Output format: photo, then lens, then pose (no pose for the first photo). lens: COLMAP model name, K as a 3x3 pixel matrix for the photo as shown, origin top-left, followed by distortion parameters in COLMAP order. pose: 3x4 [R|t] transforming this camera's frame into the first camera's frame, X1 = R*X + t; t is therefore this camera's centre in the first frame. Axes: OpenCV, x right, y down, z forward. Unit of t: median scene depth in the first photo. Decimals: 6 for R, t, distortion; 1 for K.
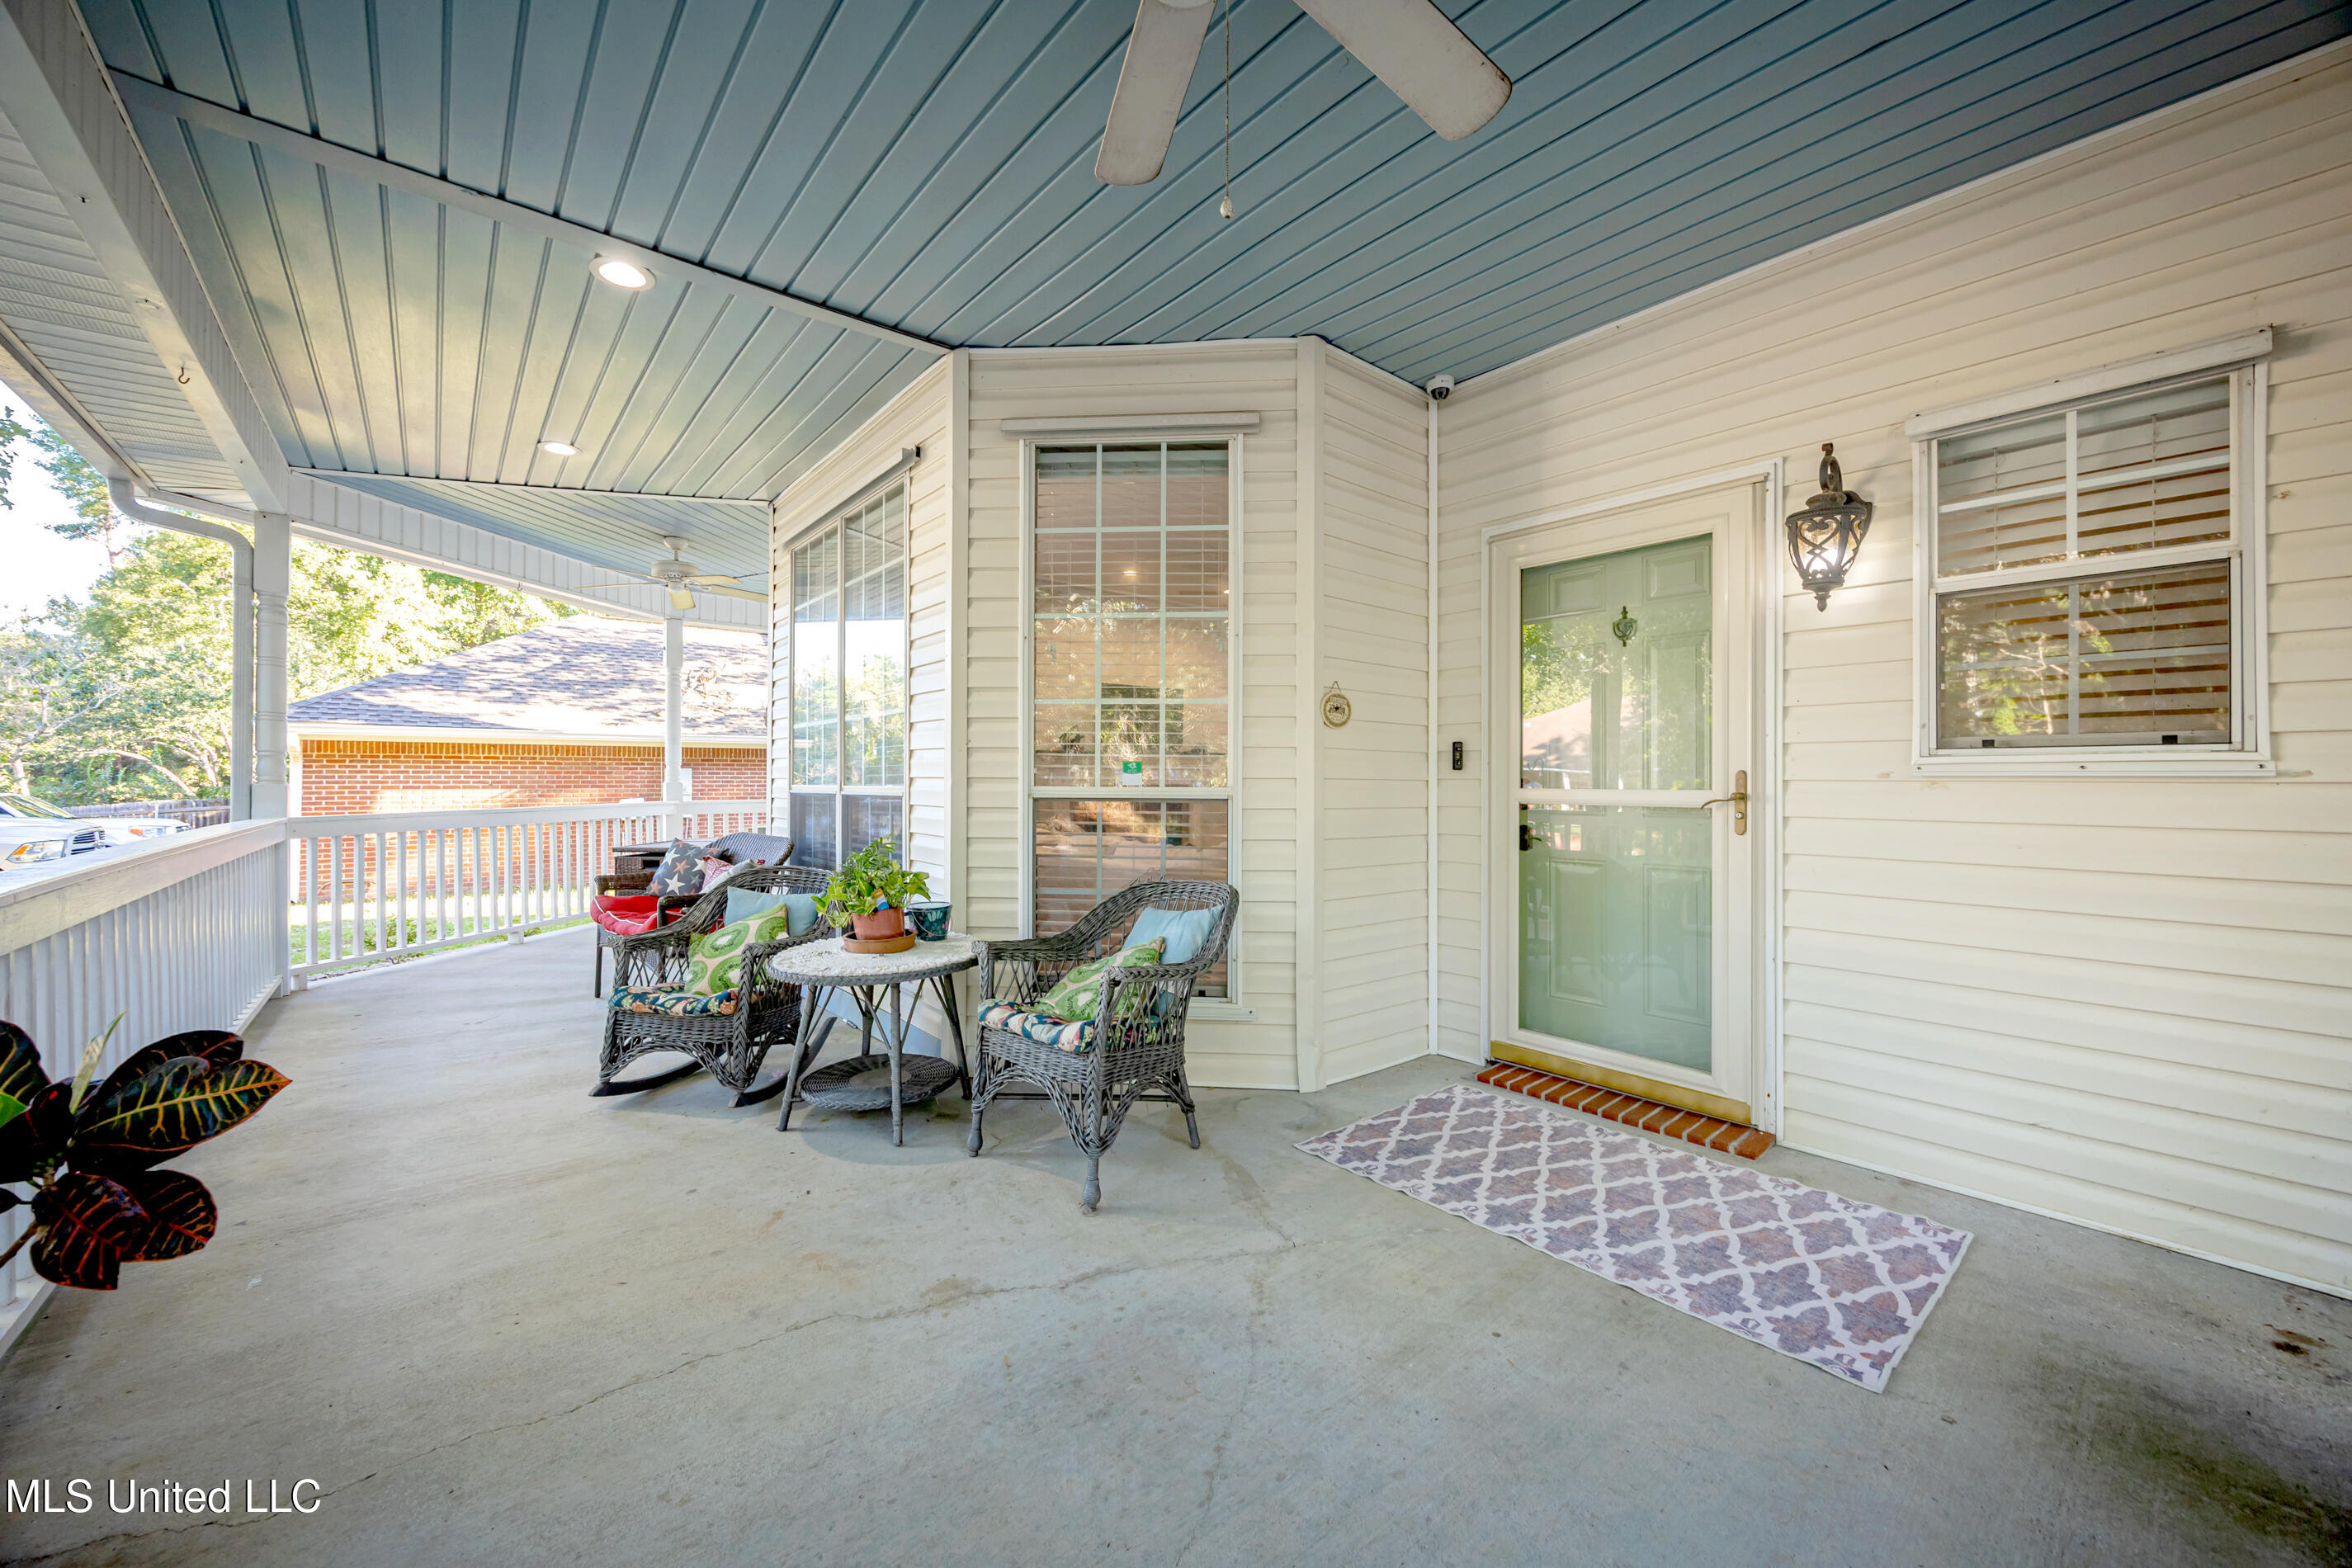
lens RADIAL K [[906.9, 0, 1174.1], [0, 906.9, 786.3], [0, 0, 1]] dist [-0.000140, -0.000659]
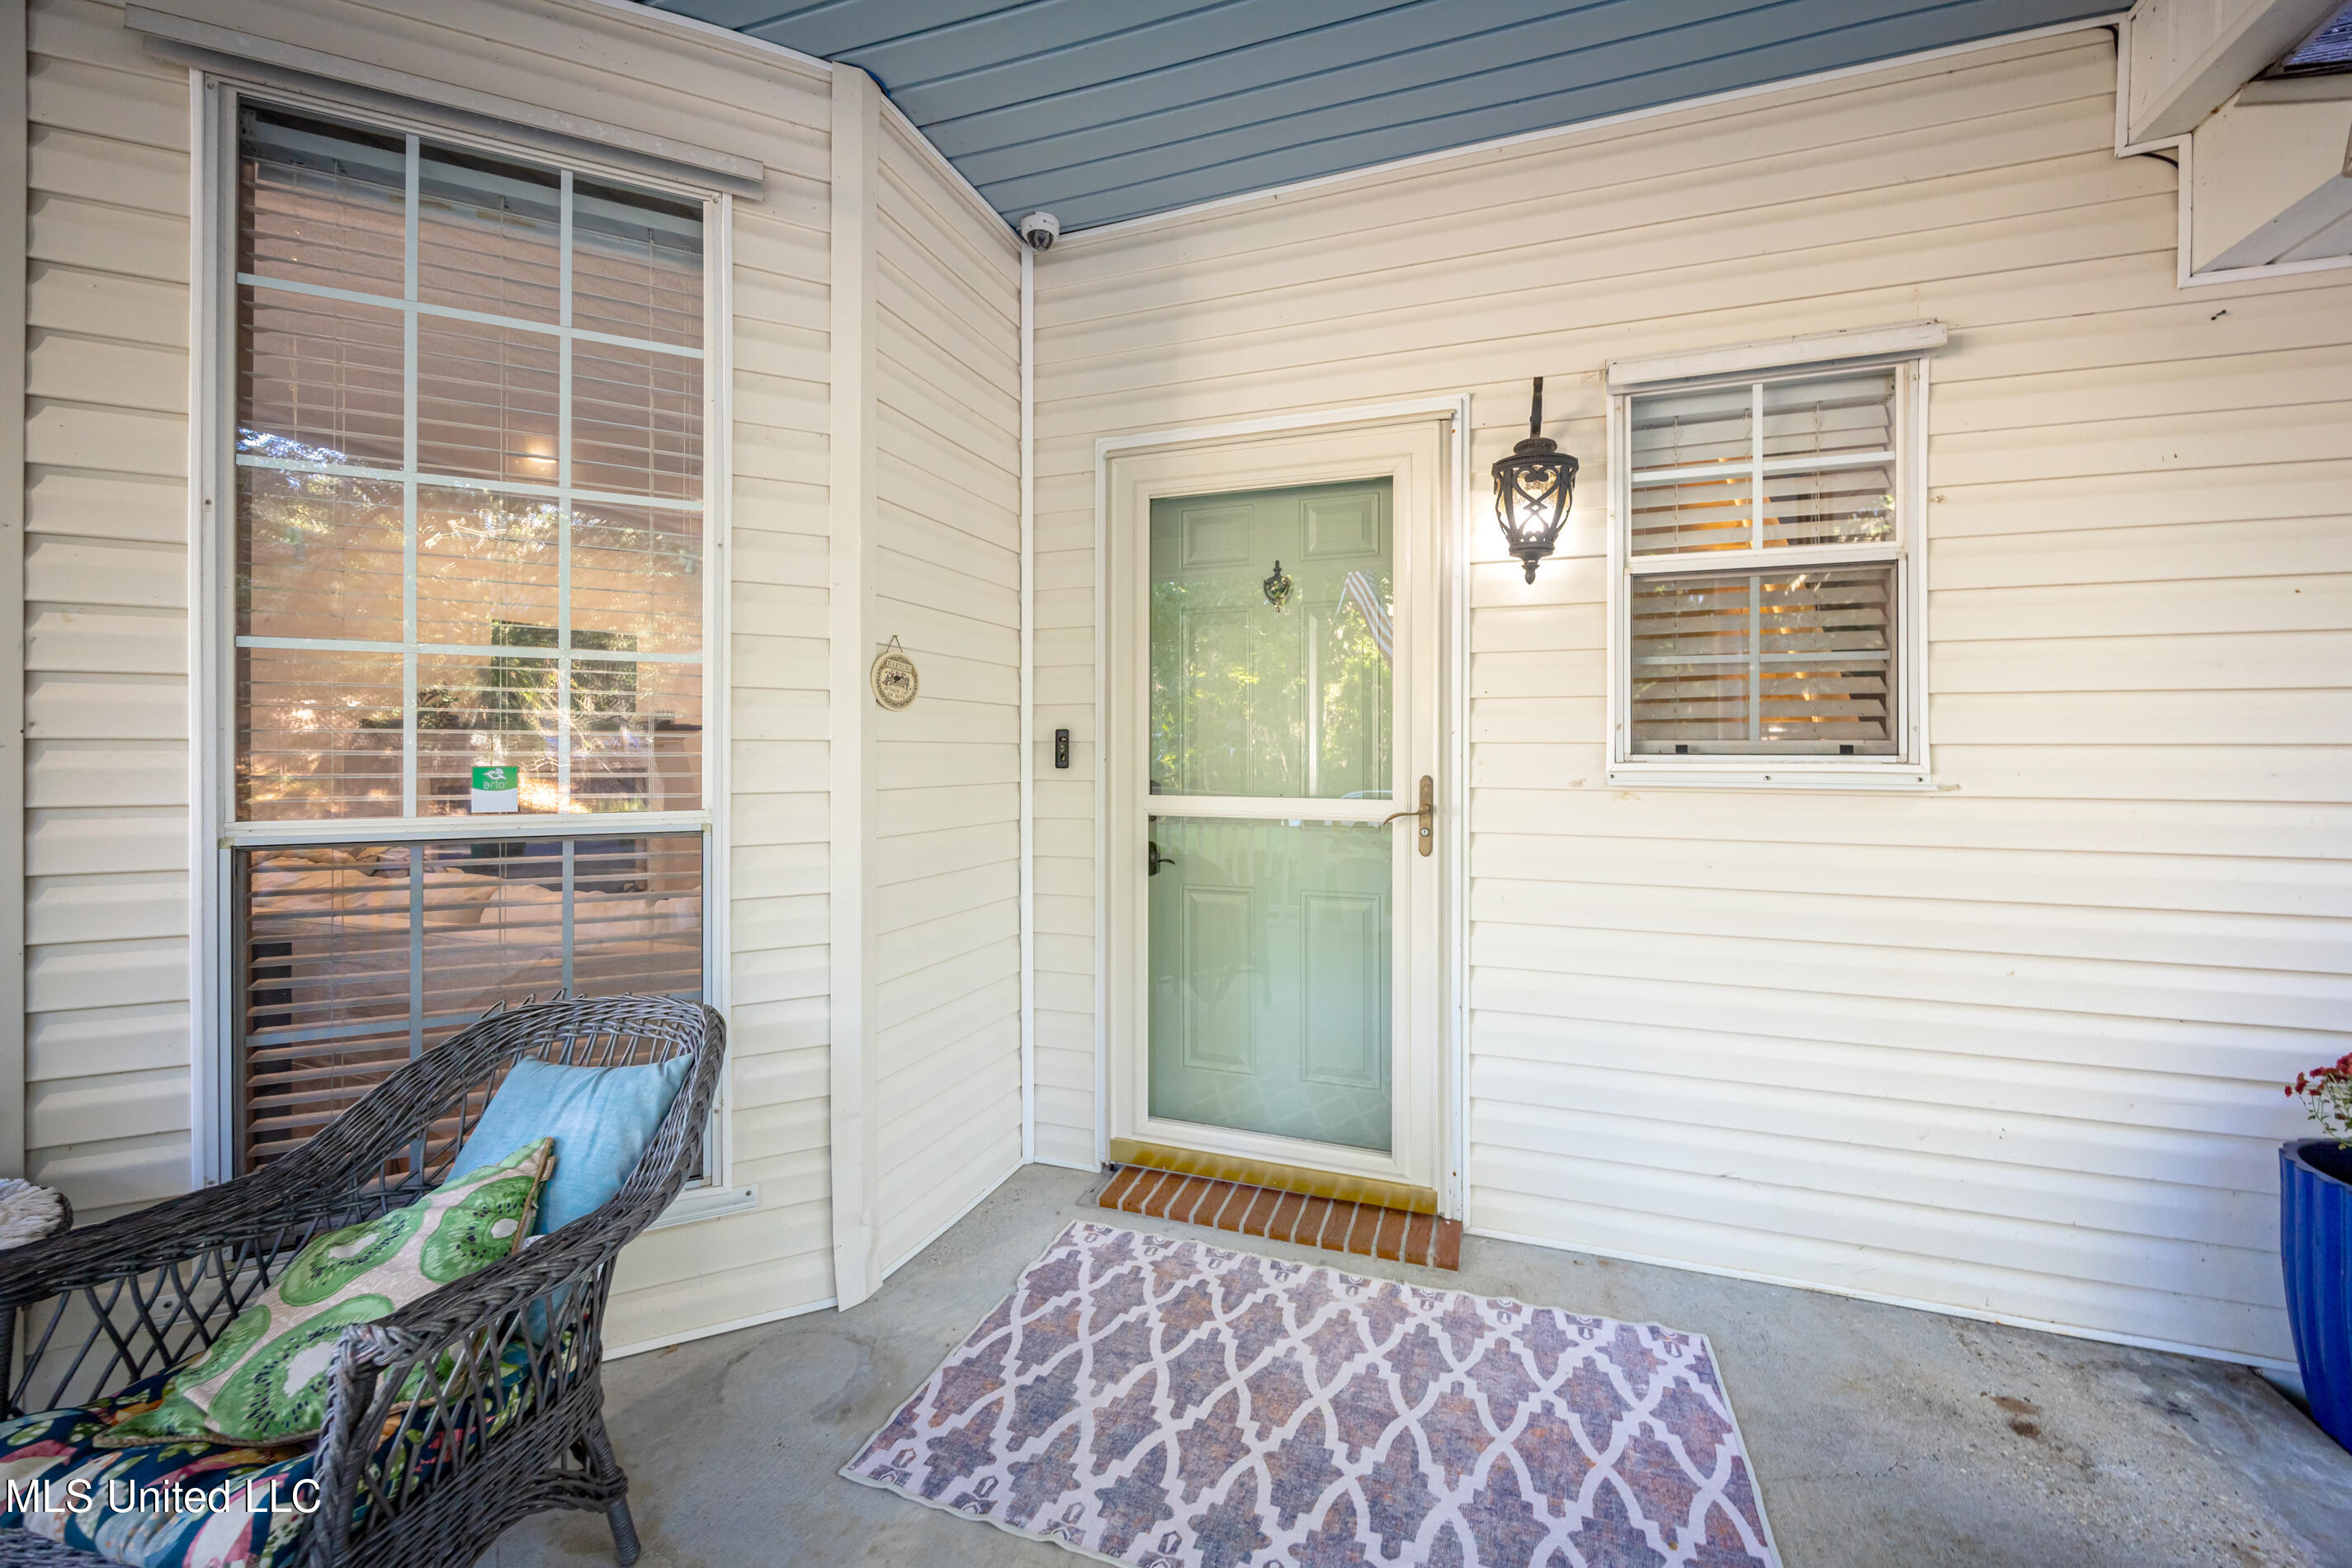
lens RADIAL K [[906.9, 0, 1190.1], [0, 906.9, 741.3], [0, 0, 1]] dist [-0.000140, -0.000659]
pose [[0.853734, -0.001782, 0.520707, 0.028247], [0.005496, 0.999969, -0.005590, -0.043971], [-0.520681, 0.007635, 0.853717, 0.415747]]
